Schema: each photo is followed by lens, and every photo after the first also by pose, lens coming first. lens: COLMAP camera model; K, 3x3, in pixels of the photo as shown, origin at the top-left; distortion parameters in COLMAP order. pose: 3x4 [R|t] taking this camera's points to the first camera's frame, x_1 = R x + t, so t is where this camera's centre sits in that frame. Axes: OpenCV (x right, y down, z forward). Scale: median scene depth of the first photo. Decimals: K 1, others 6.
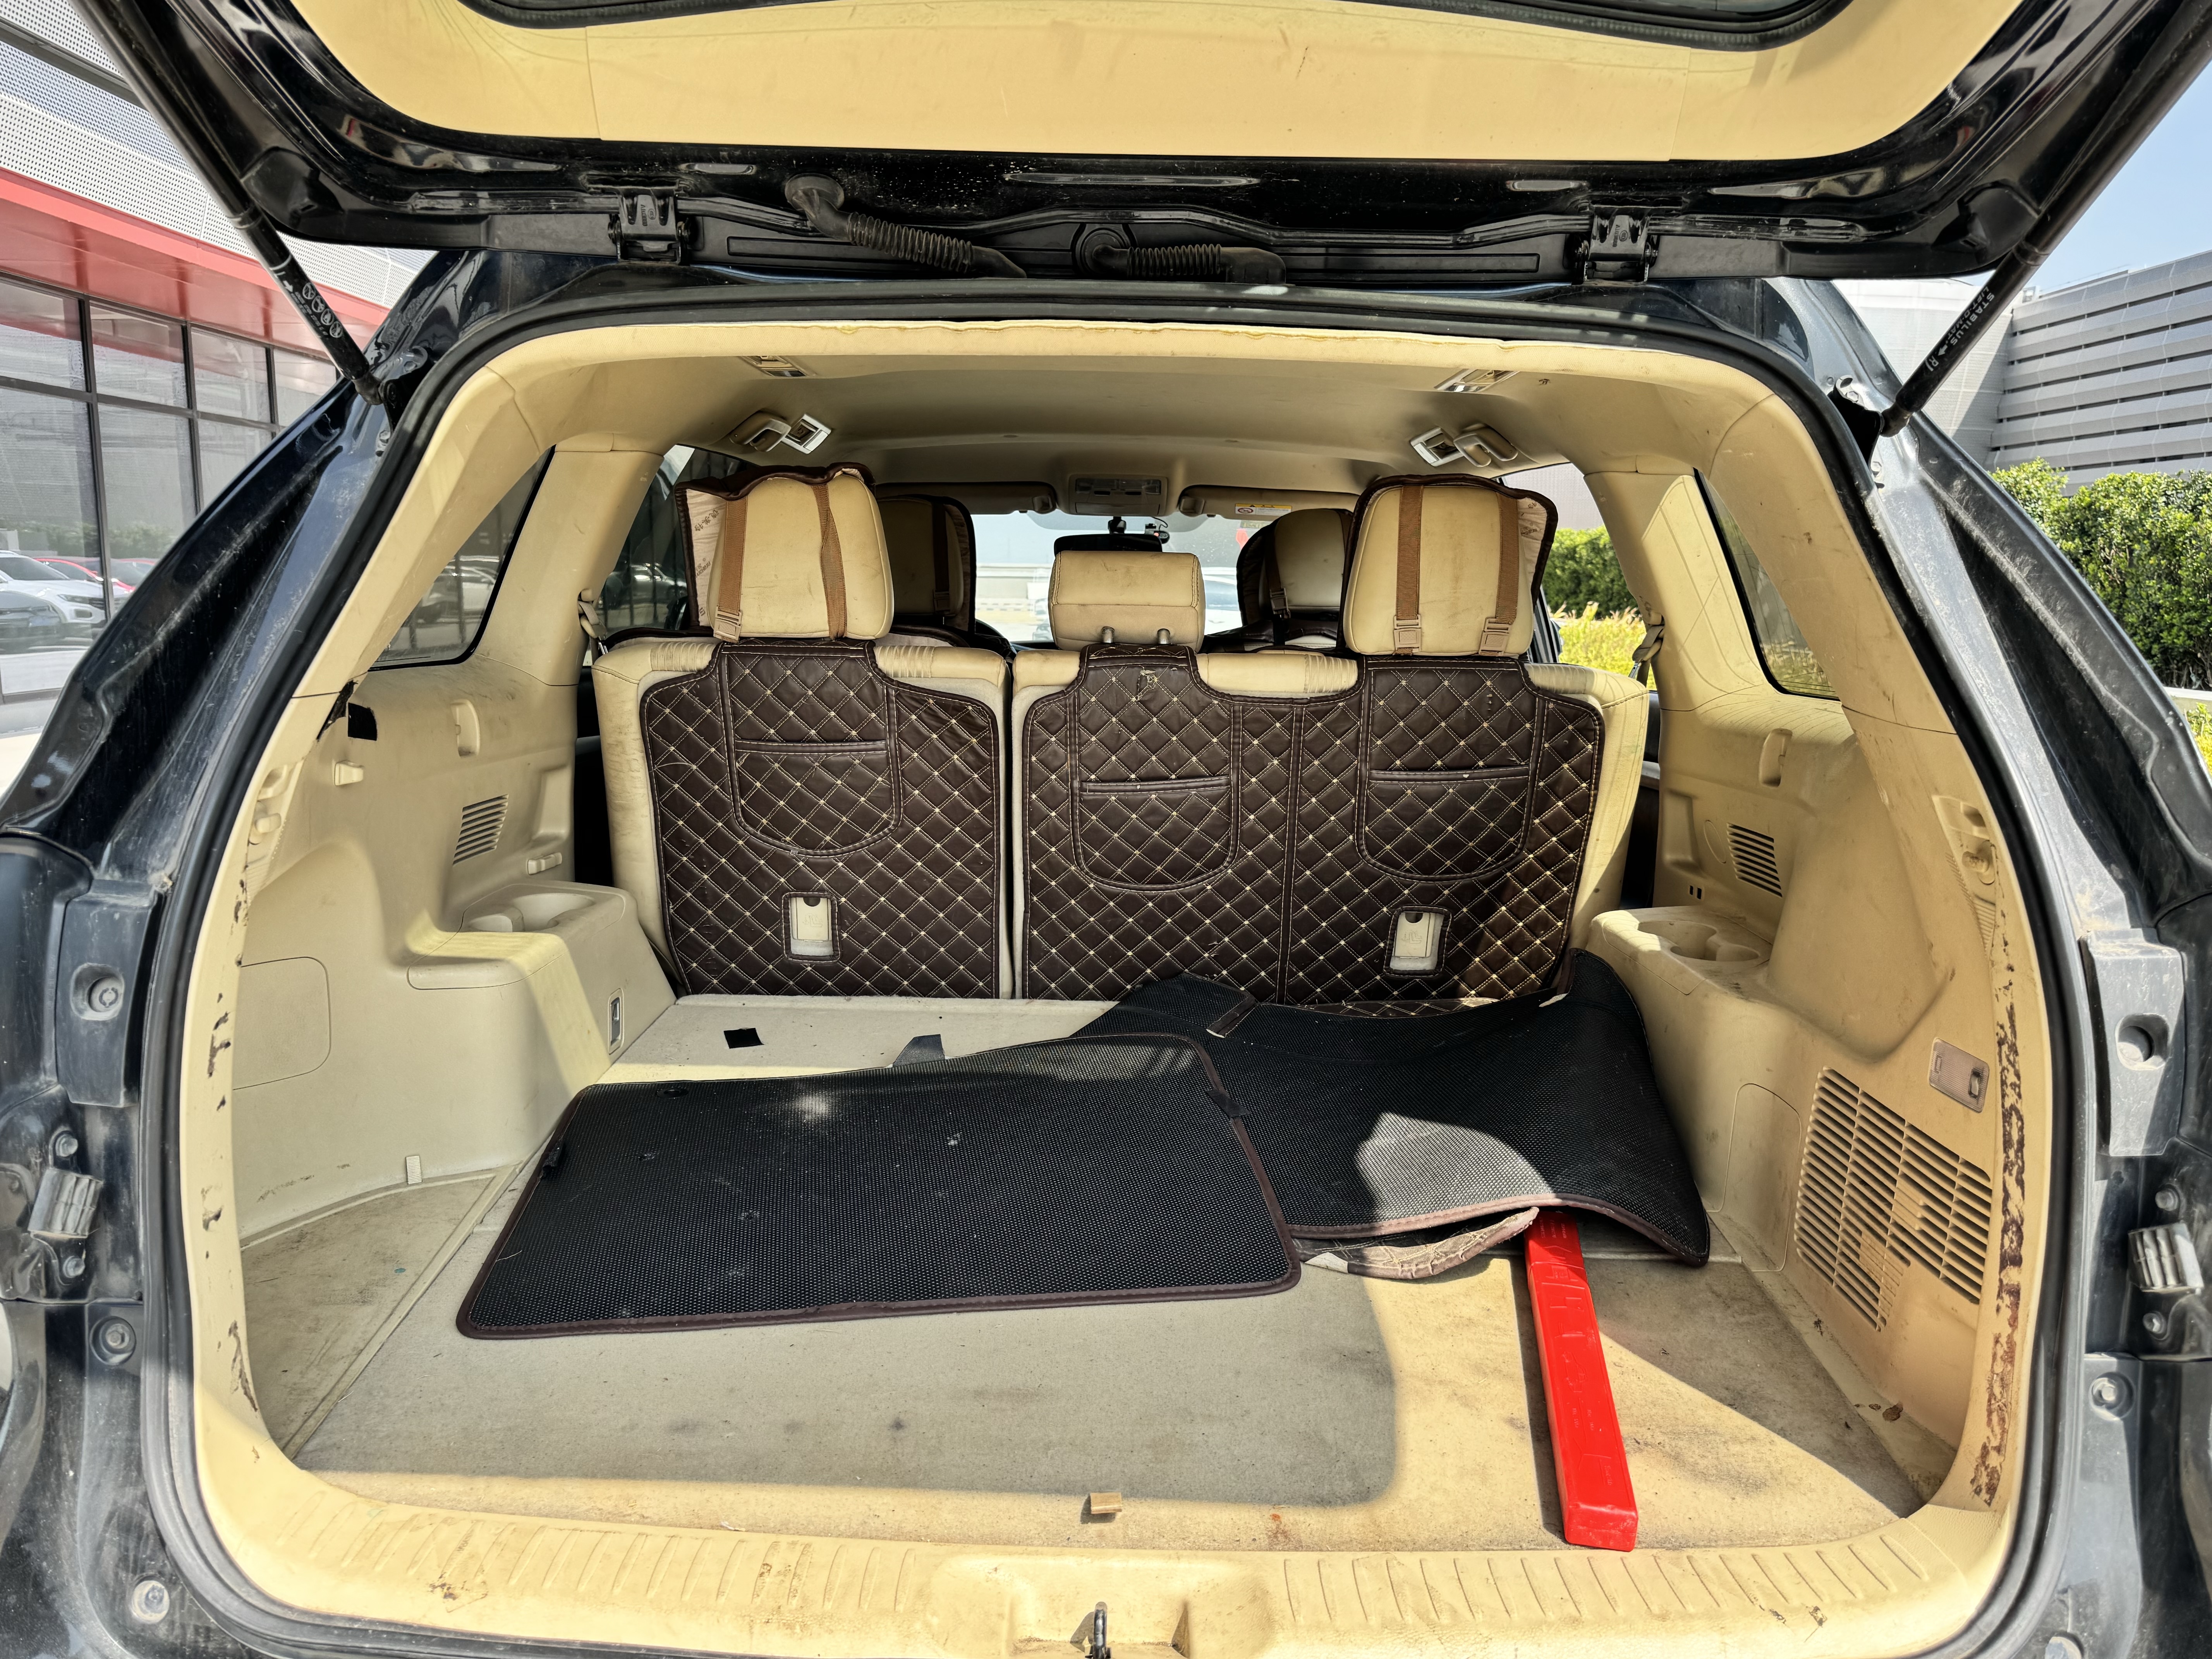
lens RADIAL K [[1610.0, 0, 1106.0], [0, 1610.0, 829.5], [0, 0, 1]] dist [0.079755, -0.115163]
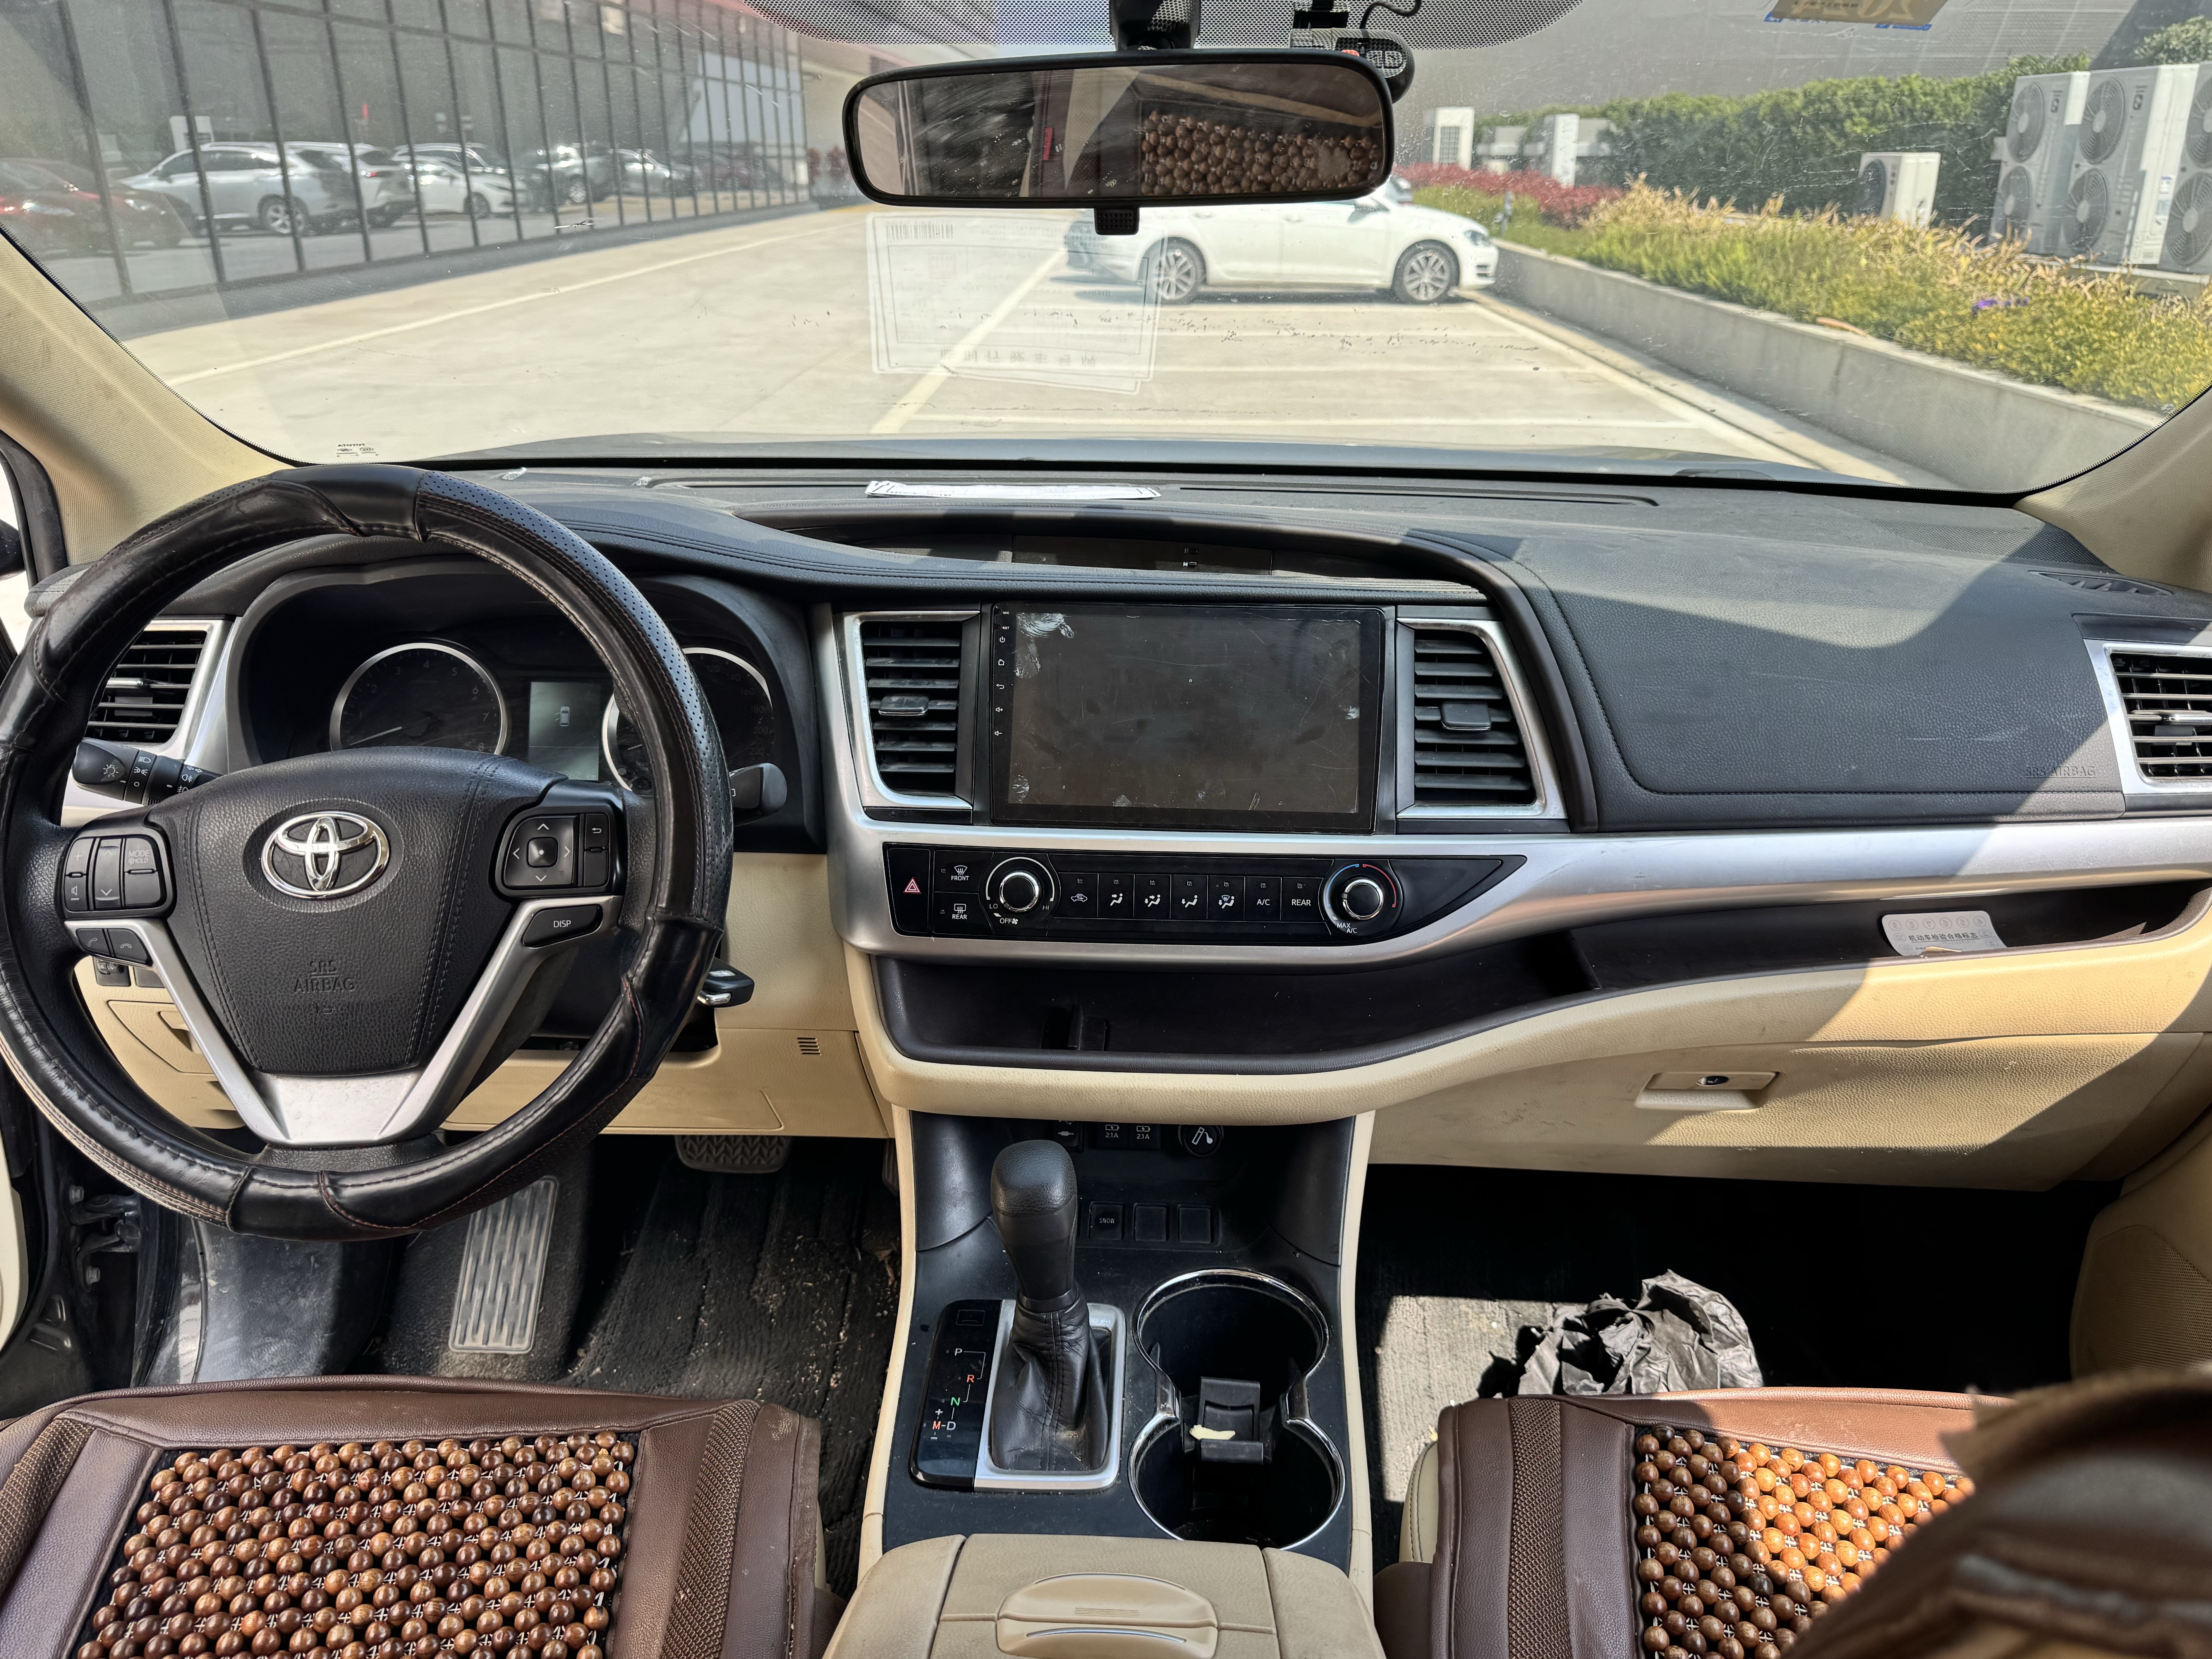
lens RADIAL K [[1610.0, 0, 1106.0], [0, 1610.0, 829.5], [0, 0, 1]] dist [0.079755, -0.115163]
pose [[0.999668, -0.000199, -0.025765, 0.001584], [0.006209, 0.972369, 0.233366, -0.037083], [0.025007, -0.233449, 0.972047, 0.211901]]
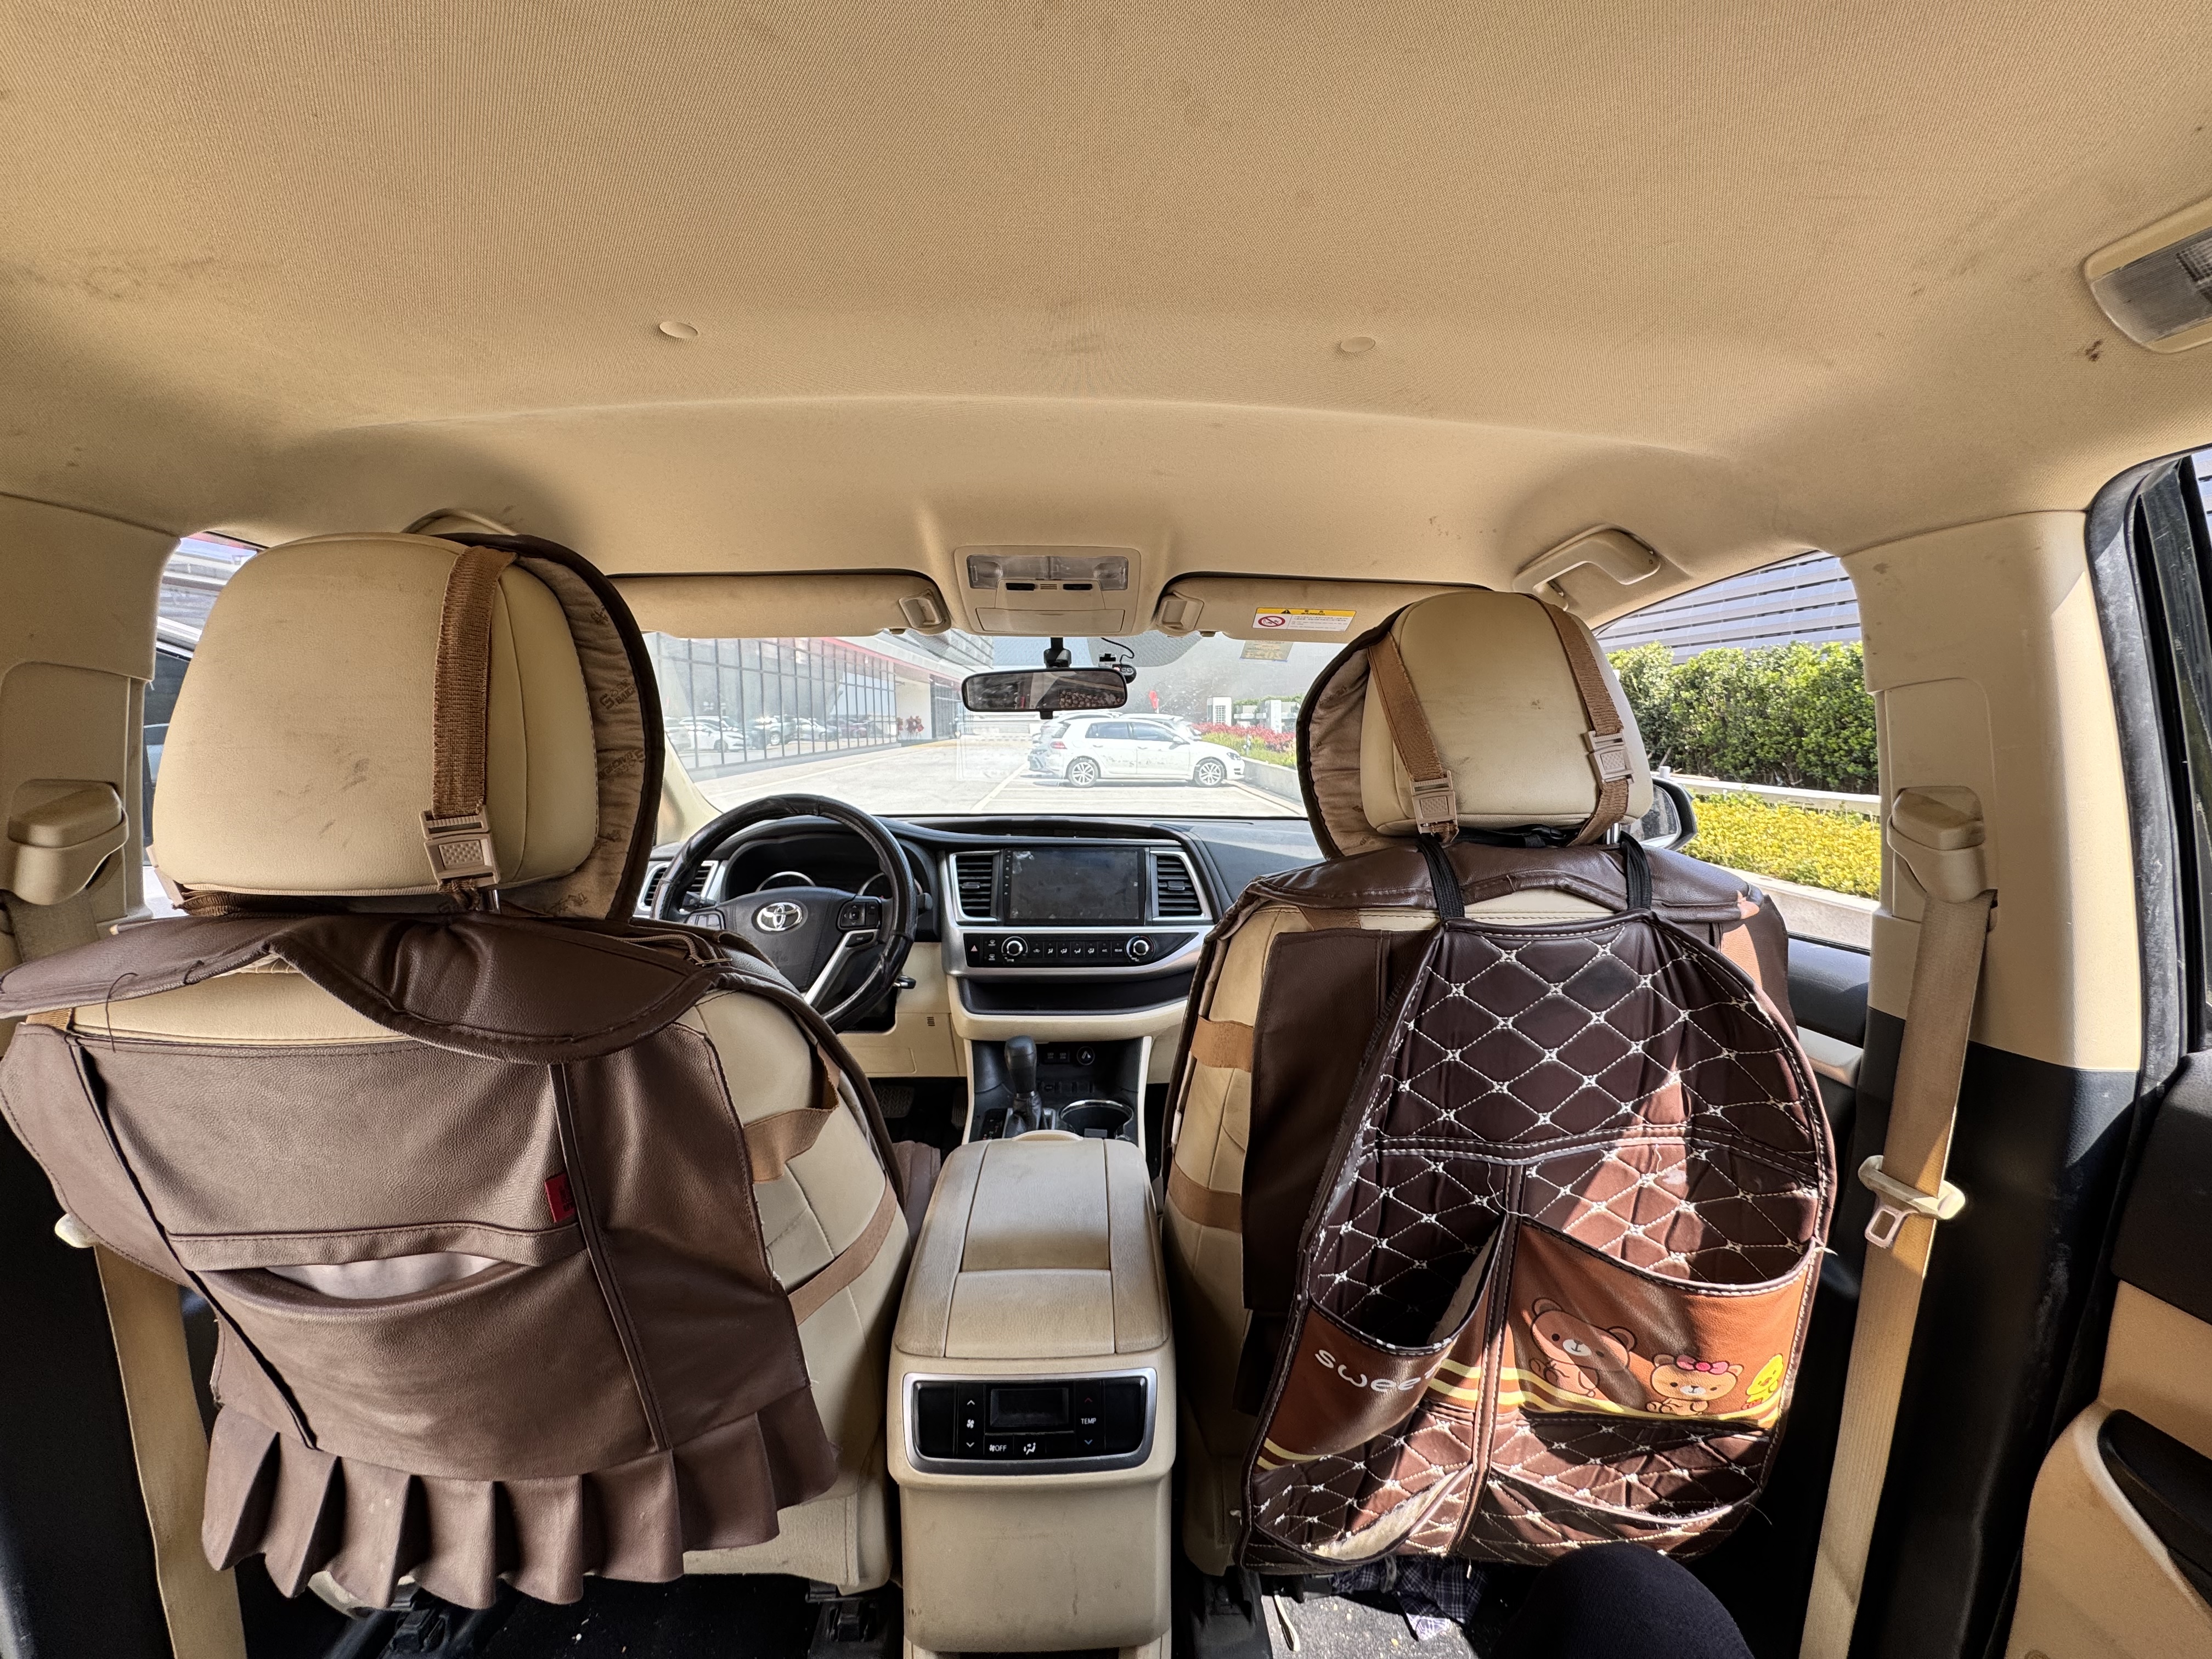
lens RADIAL K [[896.0, 0, 1106.0], [0, 896.0, 829.5], [0, 0, 1]] dist [0.017982, -0.000040]
pose [[0.999124, -0.019992, 0.036769, 0.003128], [0.021303, 0.999138, -0.035642, -0.028615], [-0.036025, 0.036394, 0.998688, 0.174580]]
